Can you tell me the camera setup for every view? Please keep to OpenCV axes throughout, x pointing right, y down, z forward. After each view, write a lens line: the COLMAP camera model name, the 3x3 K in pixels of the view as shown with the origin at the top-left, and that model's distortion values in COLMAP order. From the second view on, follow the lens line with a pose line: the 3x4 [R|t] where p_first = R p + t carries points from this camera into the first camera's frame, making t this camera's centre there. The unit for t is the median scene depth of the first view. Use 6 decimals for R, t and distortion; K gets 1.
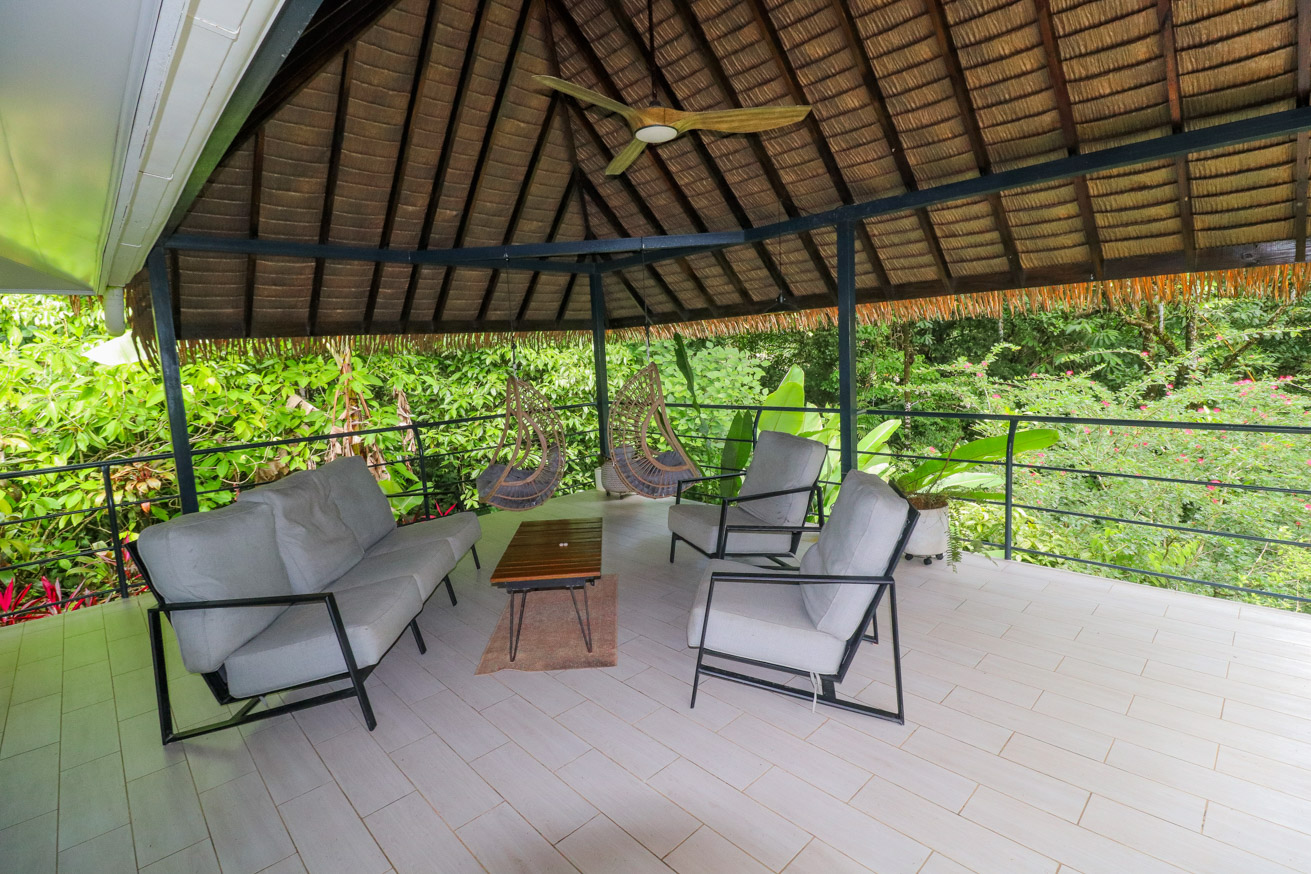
lens RADIAL K [[615.9, 0, 653.9], [0, 615.9, 440.2], [0, 0, 1]] dist [0.000576, -0.005135]
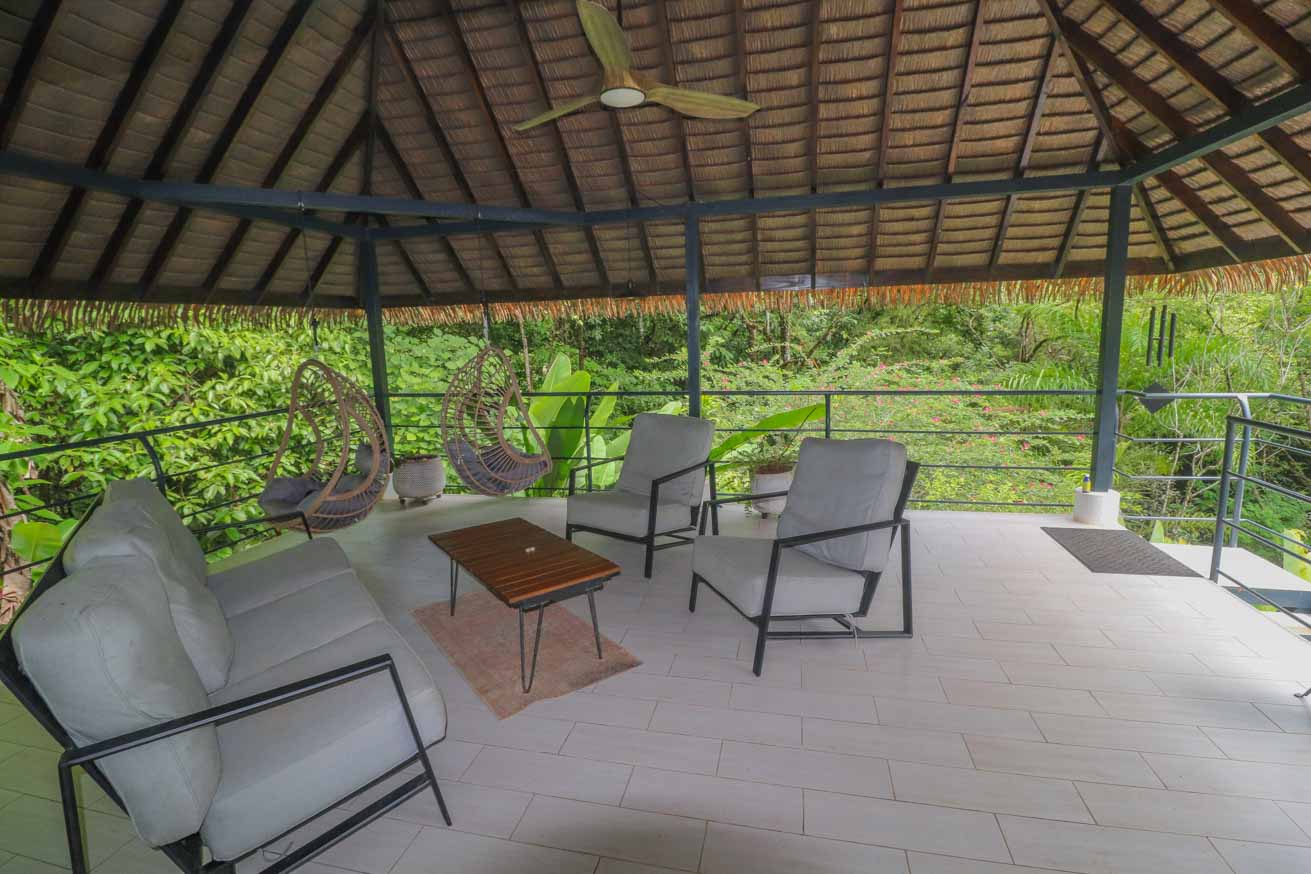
lens RADIAL K [[615.9, 0, 654.7], [0, 615.9, 438.6], [0, 0, 1]] dist [0.000576, -0.005135]
pose [[0.836417, -0.068229, 0.543830, -0.318854], [0.065257, 0.997561, 0.024789, 0.002412], [-0.544195, 0.014755, 0.838829, 0.120882]]
